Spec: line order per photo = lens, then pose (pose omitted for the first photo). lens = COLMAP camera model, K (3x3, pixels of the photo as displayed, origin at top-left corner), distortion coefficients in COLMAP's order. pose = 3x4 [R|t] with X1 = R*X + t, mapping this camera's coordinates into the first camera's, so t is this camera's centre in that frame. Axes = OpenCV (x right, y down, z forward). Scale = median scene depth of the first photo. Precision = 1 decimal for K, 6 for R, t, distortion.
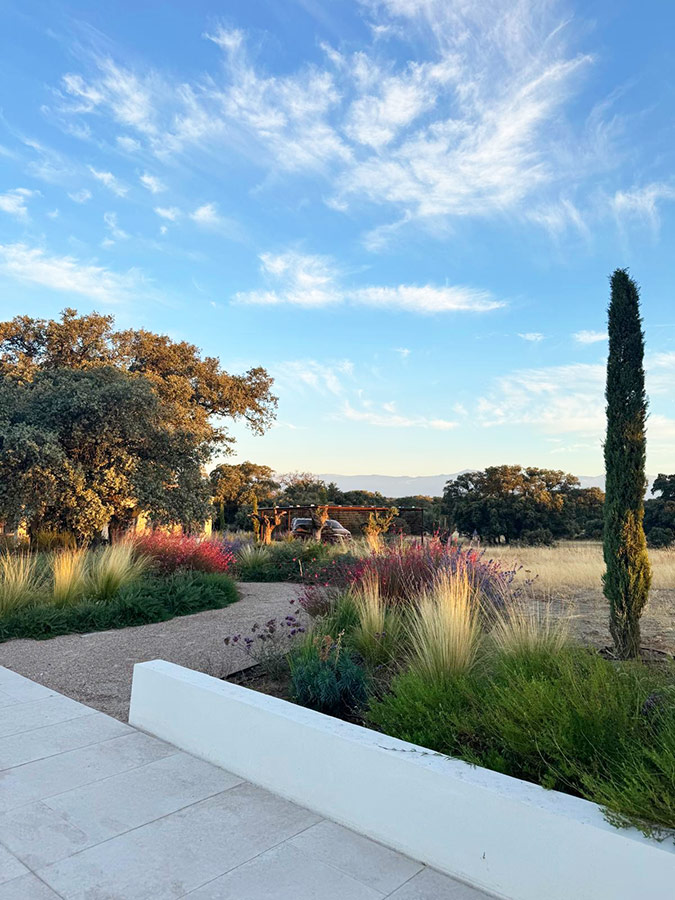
lens RADIAL K [[626.8, 0, 338.3], [0, 626.8, 450.5], [0, 0, 1]] dist [0.008083, -0.042611]
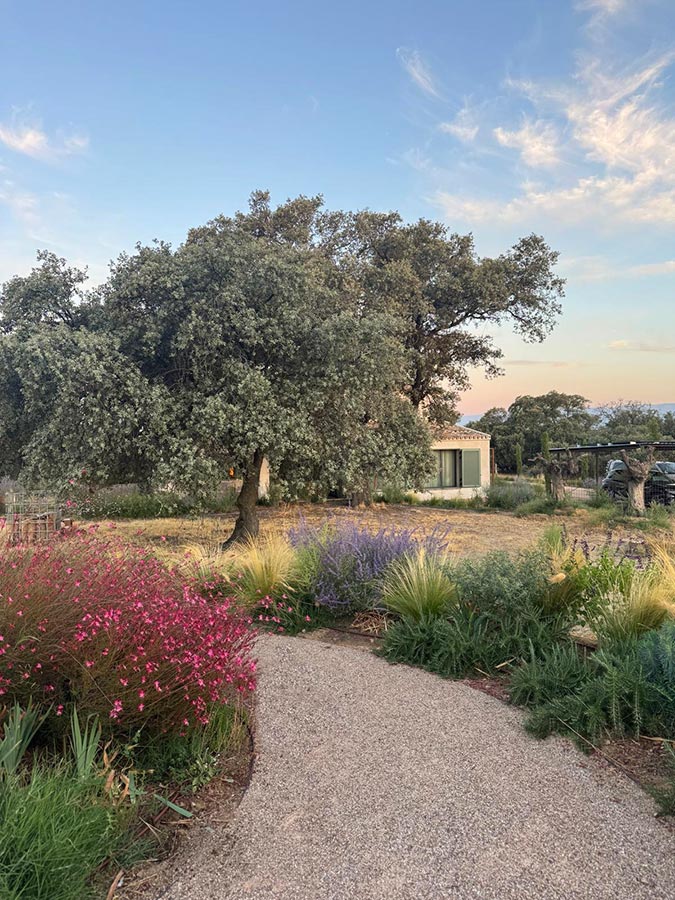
lens RADIAL K [[626.8, 0, 330.9], [0, 626.8, 452.1], [0, 0, 1]] dist [0.008083, -0.042611]
pose [[0.872997, -0.013259, -0.487545, 0.005901], [0.062455, 0.994440, 0.084788, 0.021651], [0.483710, -0.104469, 0.868971, 0.303442]]
